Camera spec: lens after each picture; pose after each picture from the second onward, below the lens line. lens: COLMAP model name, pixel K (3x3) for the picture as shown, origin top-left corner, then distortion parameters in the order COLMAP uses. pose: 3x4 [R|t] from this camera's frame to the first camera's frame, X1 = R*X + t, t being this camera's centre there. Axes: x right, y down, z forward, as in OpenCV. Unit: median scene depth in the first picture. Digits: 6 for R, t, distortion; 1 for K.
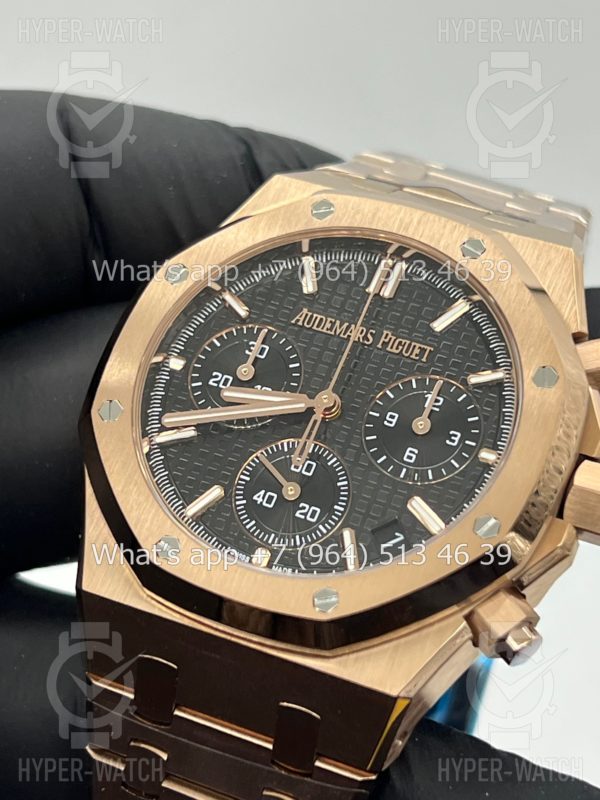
lens RADIAL K [[1889.8, 0, 298.4], [0, 1889.8, 396.7], [0, 0, 1]] dist [0.280362, 0.000000]
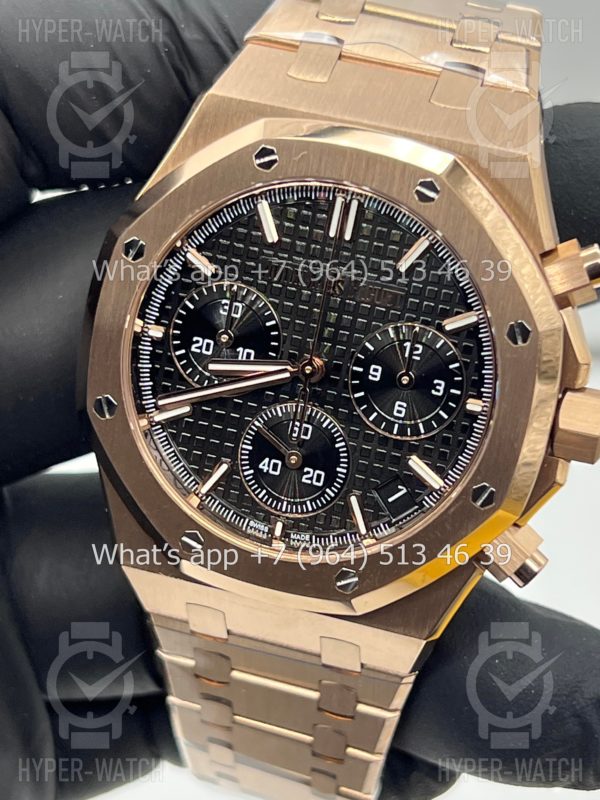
lens RADIAL K [[1889.8, 0, 303.3], [0, 1889.8, 393.3], [0, 0, 1]] dist [0.280362, 0.000000]
pose [[0.981111, -0.182291, -0.064740, 0.075398], [0.189596, 0.839704, 0.508871, -0.509189], [-0.038400, -0.511534, 0.858405, 0.116601]]
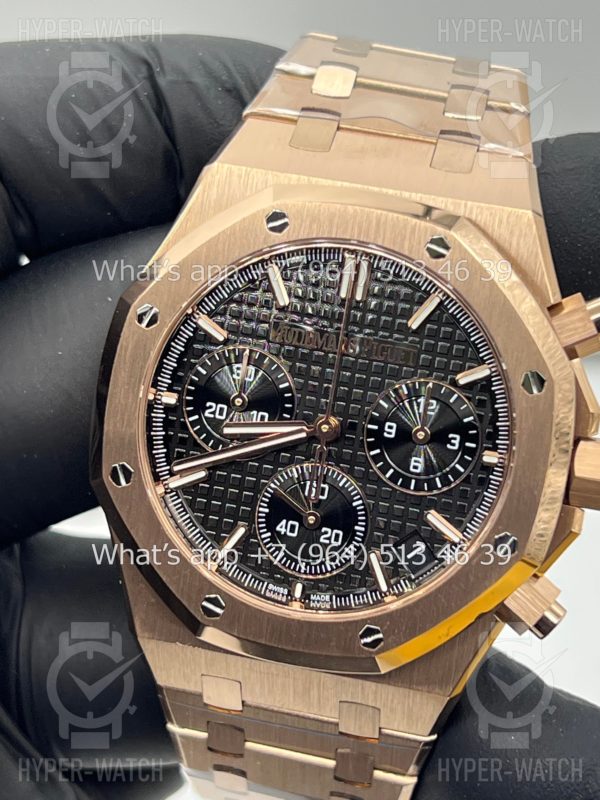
lens RADIAL K [[1889.8, 0, 297.3], [0, 1889.8, 398.8], [0, 0, 1]] dist [0.280362, 0.000000]
pose [[0.975649, -0.218454, 0.019658, -0.017304], [0.186561, 0.873649, 0.449369, -0.480393], [-0.115341, -0.434759, 0.893130, 0.086525]]
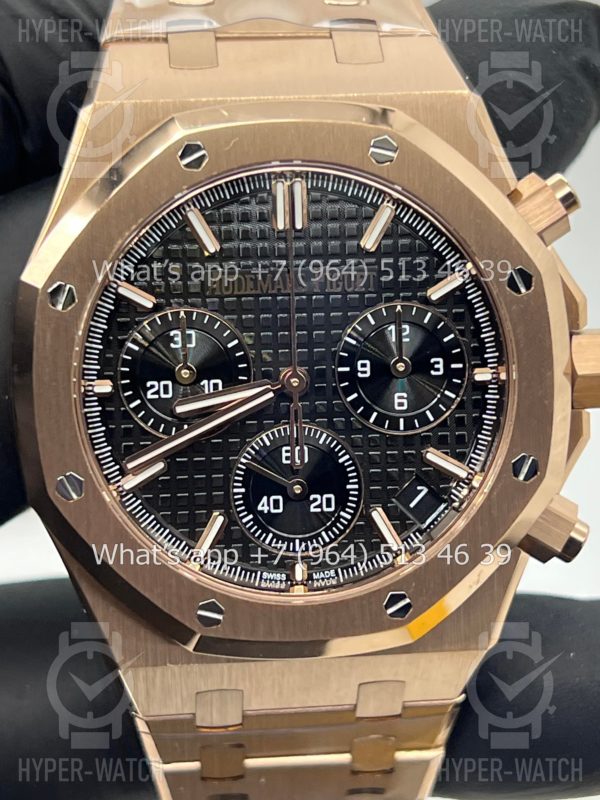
lens RADIAL K [[1889.8, 0, 300.4], [0, 1889.8, 399.2], [0, 0, 1]] dist [0.280362, 0.000000]
pose [[0.883291, -0.419700, 0.208923, -0.173083], [0.263841, 0.813368, 0.518479, -0.453874], [-0.387537, -0.402845, 0.829175, 0.257705]]
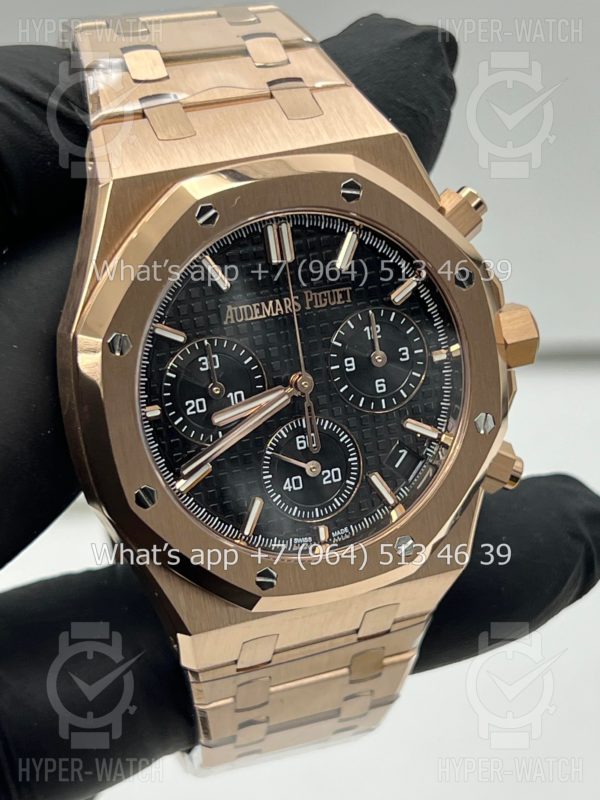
lens RADIAL K [[1889.8, 0, 304.0], [0, 1889.8, 401.0], [0, 0, 1]] dist [0.280362, 0.000000]
pose [[0.734174, -0.556956, 0.388315, -0.420887], [0.228314, 0.741136, 0.631340, -0.689969], [-0.639423, -0.374855, 0.671283, 0.255450]]
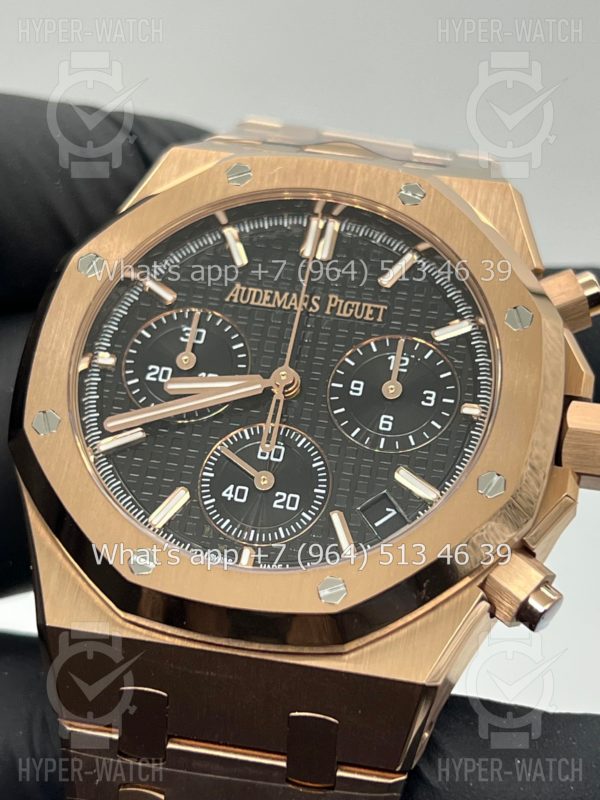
lens RADIAL K [[1889.8, 0, 301.5], [0, 1889.8, 399.2], [0, 0, 1]] dist [0.280362, 0.000000]
pose [[0.978150, -0.137860, 0.155616, -0.120418], [0.141035, 0.989959, -0.009494, 0.022200], [-0.152745, 0.031234, 0.987772, 0.101695]]
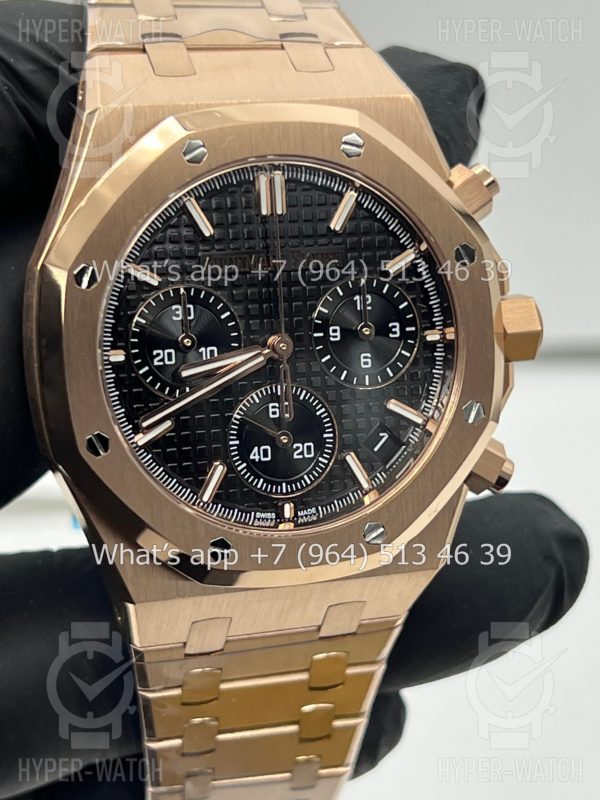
lens RADIAL K [[1889.8, 0, 296.8], [0, 1889.8, 398.3], [0, 0, 1]] dist [0.280362, 0.000000]
pose [[0.801621, -0.452067, 0.391202, -0.397107], [0.178010, 0.805178, 0.565687, -0.559878], [-0.570715, -0.383829, 0.725920, 0.234999]]
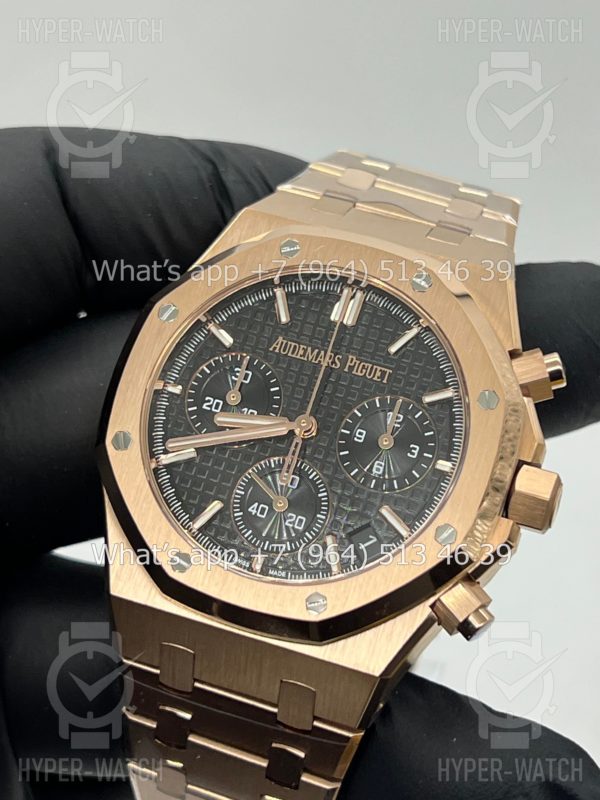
lens RADIAL K [[1889.8, 0, 299.0], [0, 1889.8, 398.1], [0, 0, 1]] dist [0.280362, 0.000000]
pose [[0.997548, -0.063080, 0.030303, -0.023667], [0.056959, 0.983428, 0.172118, -0.218160], [-0.040658, -0.169970, 0.984610, -0.162163]]
